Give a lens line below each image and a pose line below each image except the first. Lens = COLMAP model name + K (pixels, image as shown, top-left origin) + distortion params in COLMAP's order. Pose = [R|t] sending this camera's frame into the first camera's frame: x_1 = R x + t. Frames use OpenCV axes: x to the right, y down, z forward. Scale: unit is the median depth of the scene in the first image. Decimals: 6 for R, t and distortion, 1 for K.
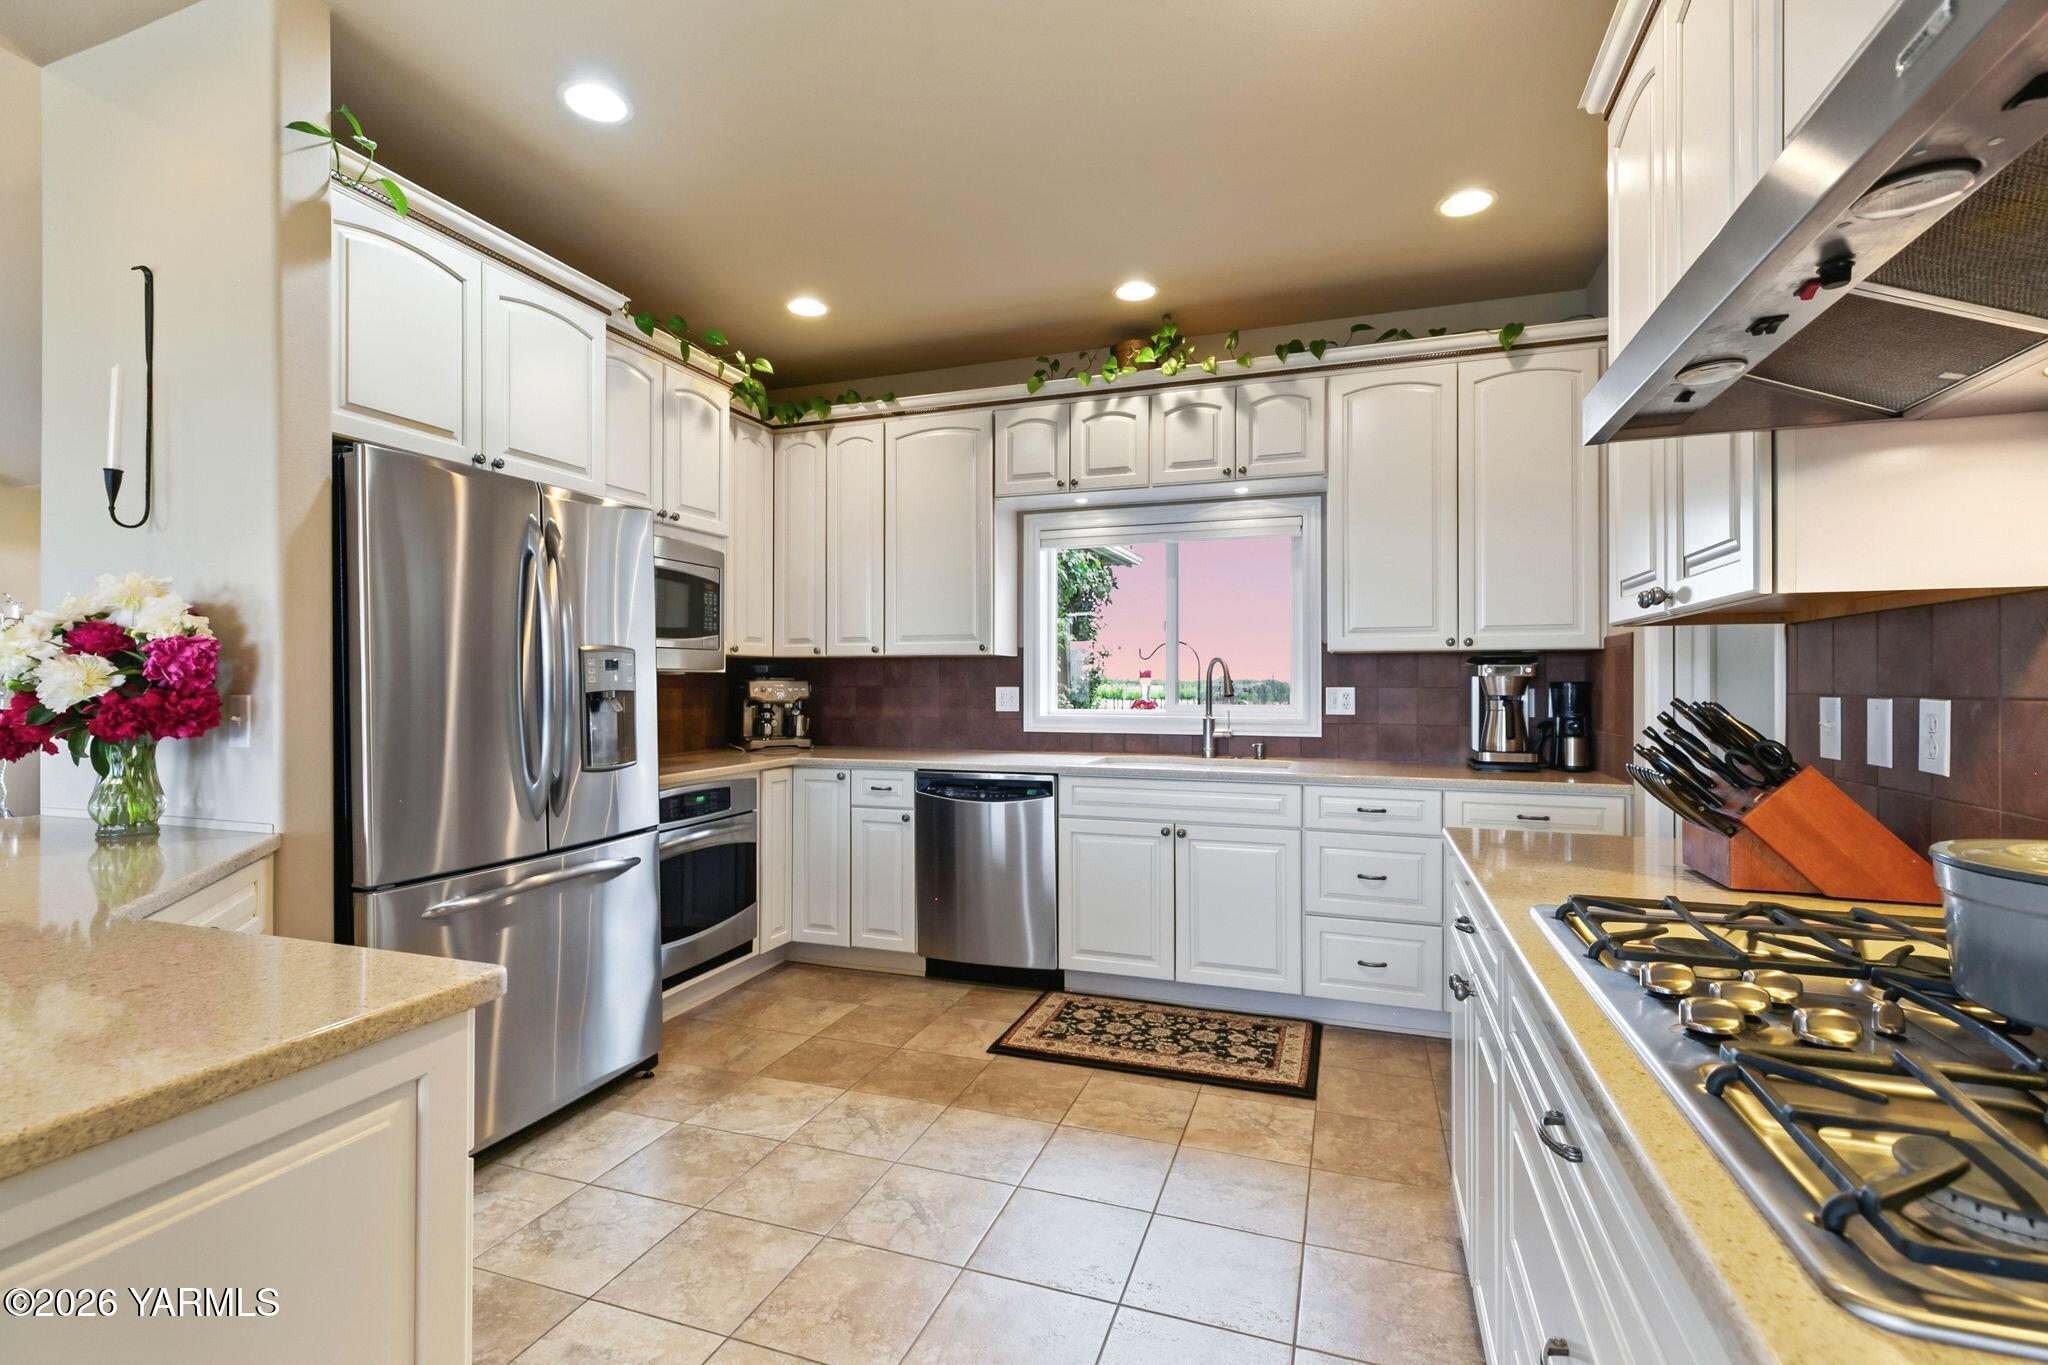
lens RADIAL K [[919.2, 0, 1025.3], [0, 919.2, 673.4], [0, 0, 1]] dist [0.009655, -0.000135]
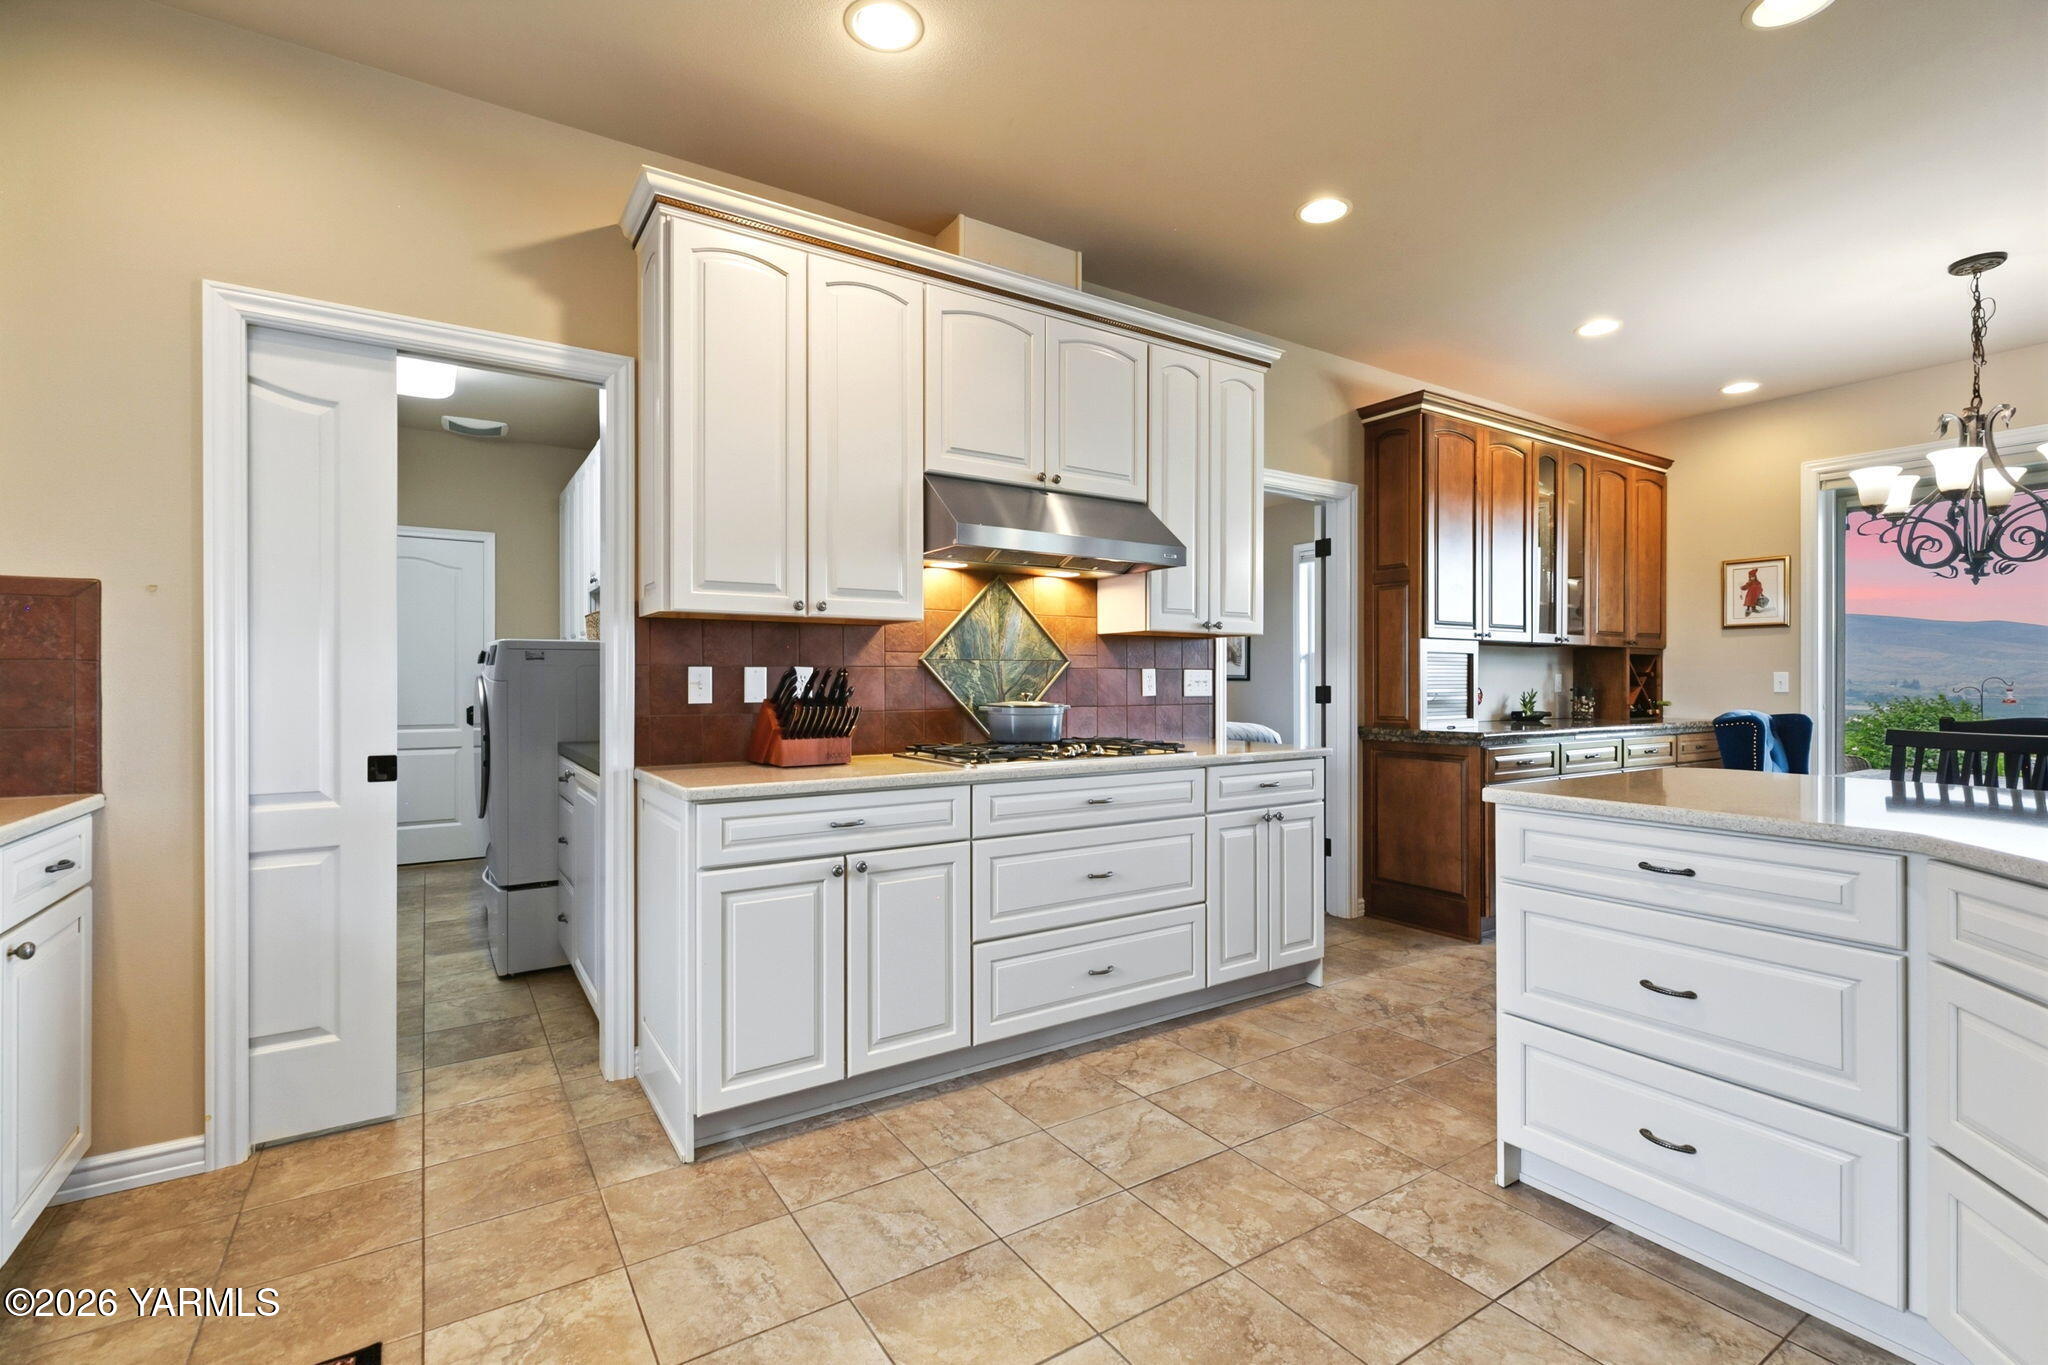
lens RADIAL K [[903.6, 0, 1023.0], [0, 903.6, 692.7], [0, 0, 1]] dist [-0.000978, -0.000053]
pose [[-0.795150, -0.002001, 0.606410, -0.284882], [-0.005768, 0.999974, -0.004263, 0.039026], [-0.606385, -0.006888, -0.795141, 0.951983]]
